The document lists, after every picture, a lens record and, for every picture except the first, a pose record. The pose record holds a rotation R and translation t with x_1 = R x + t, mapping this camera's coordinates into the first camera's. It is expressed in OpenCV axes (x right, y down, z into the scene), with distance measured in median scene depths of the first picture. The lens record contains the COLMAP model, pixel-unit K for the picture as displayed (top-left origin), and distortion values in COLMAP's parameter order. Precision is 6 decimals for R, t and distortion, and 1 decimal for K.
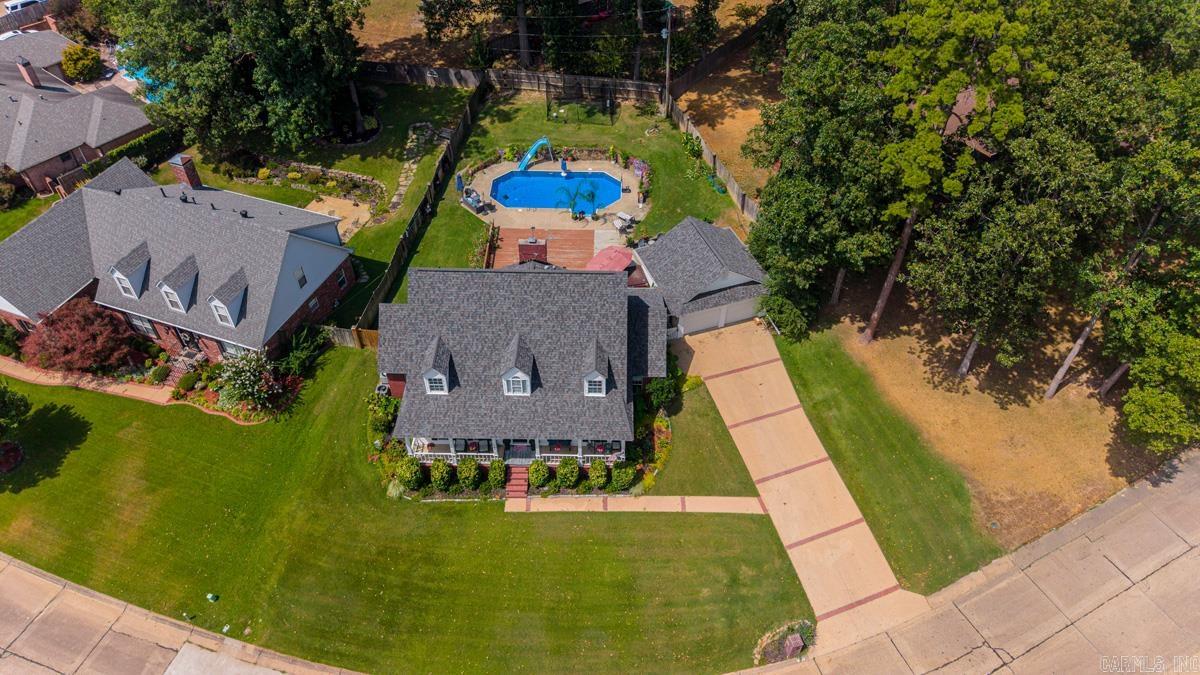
lens RADIAL K [[802.2, 0, 600.6], [0, 802.2, 339.4], [0, 0, 1]] dist [0.031360, -0.038110]
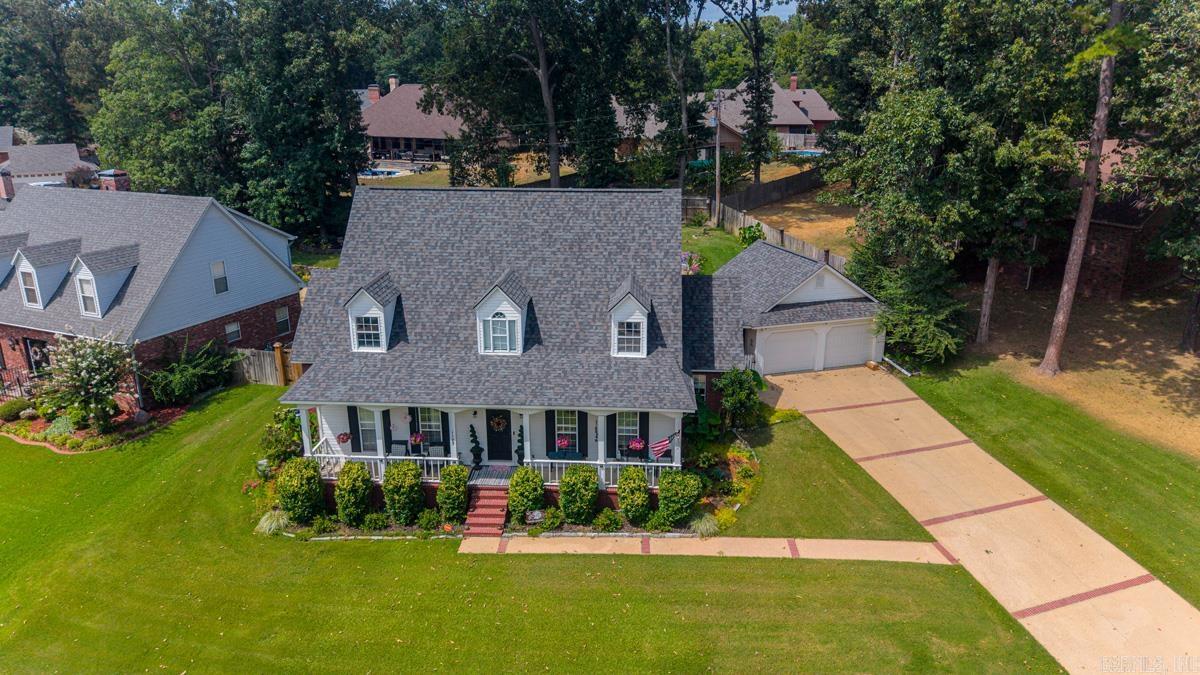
lens RADIAL K [[802.2, 0, 599.8], [0, 802.2, 340.7], [0, 0, 1]] dist [0.031360, -0.038110]
pose [[0.998818, 0.007177, -0.048076, -0.000145], [-0.028306, 0.889923, -0.455231, 0.310718], [0.039517, 0.456054, 0.889074, 0.433157]]
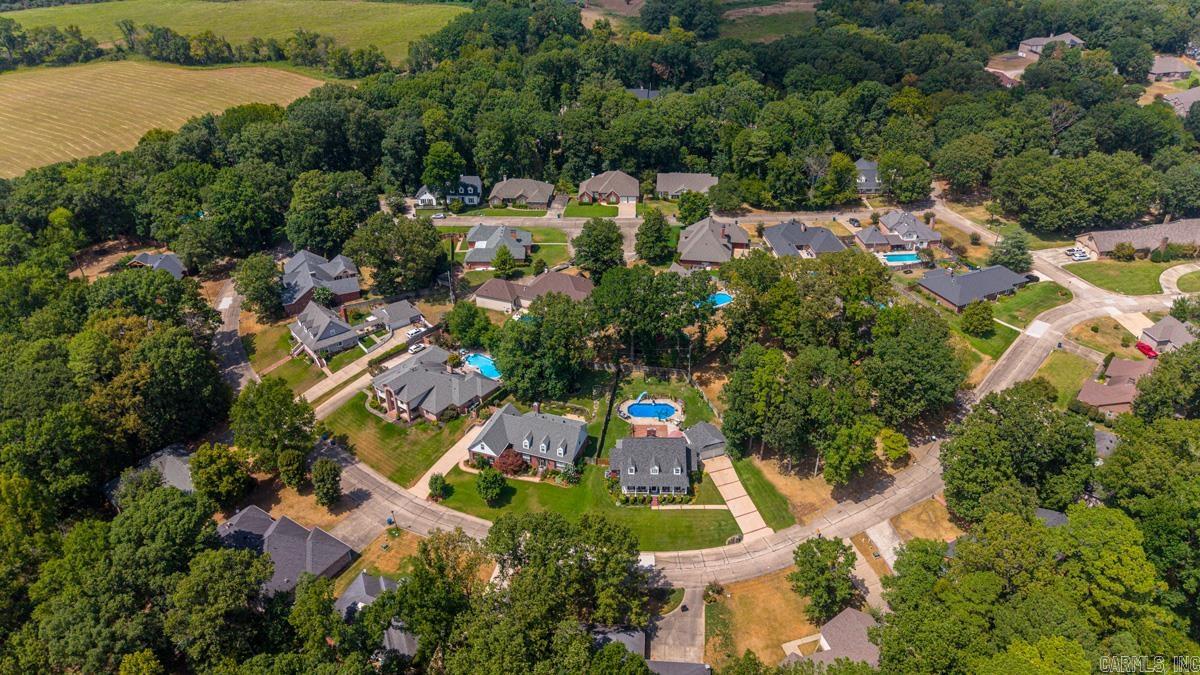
lens RADIAL K [[802.2, 0, 600.6], [0, 802.2, 330.9], [0, 0, 1]] dist [0.031360, -0.038110]
pose [[0.999907, -0.007188, 0.011587, -0.348743], [0.009767, 0.970531, -0.240779, 0.280376], [-0.009515, 0.240870, 0.970511, -2.332317]]
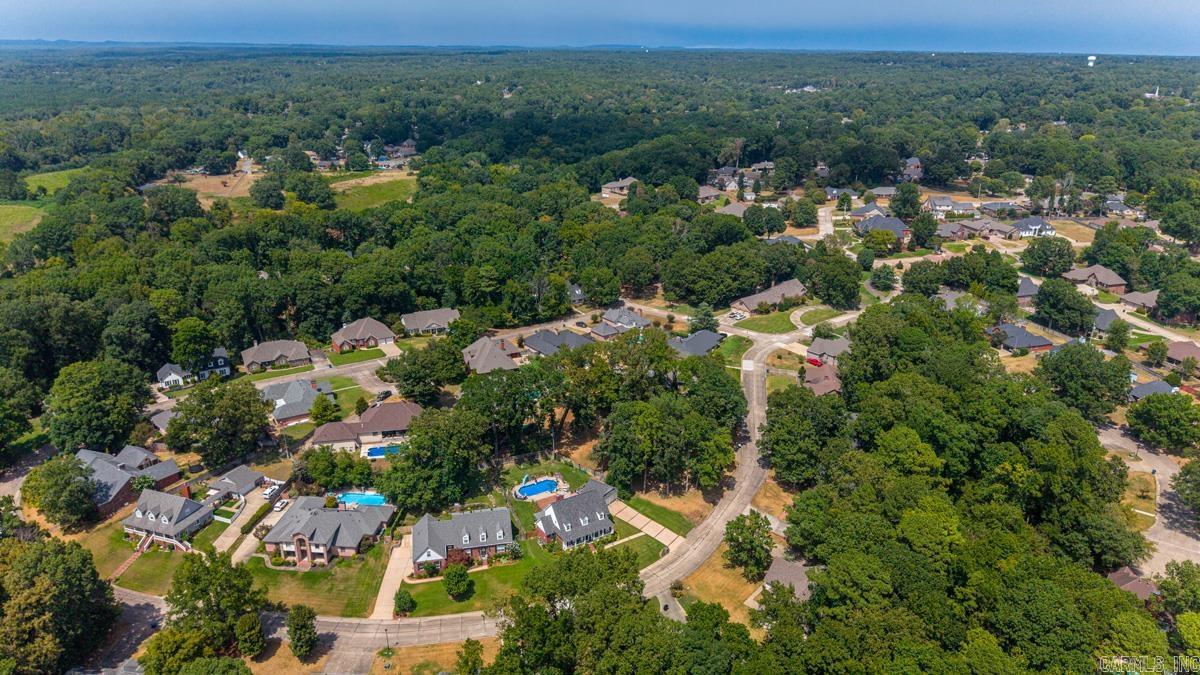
lens RADIAL K [[802.2, 0, 604.4], [0, 802.2, 317.5], [0, 0, 1]] dist [0.031360, -0.038110]
pose [[0.837467, -0.166505, 0.520505, -1.851486], [0.379508, 0.862527, -0.334695, 0.529478], [-0.393222, 0.477832, 0.785528, -2.580985]]
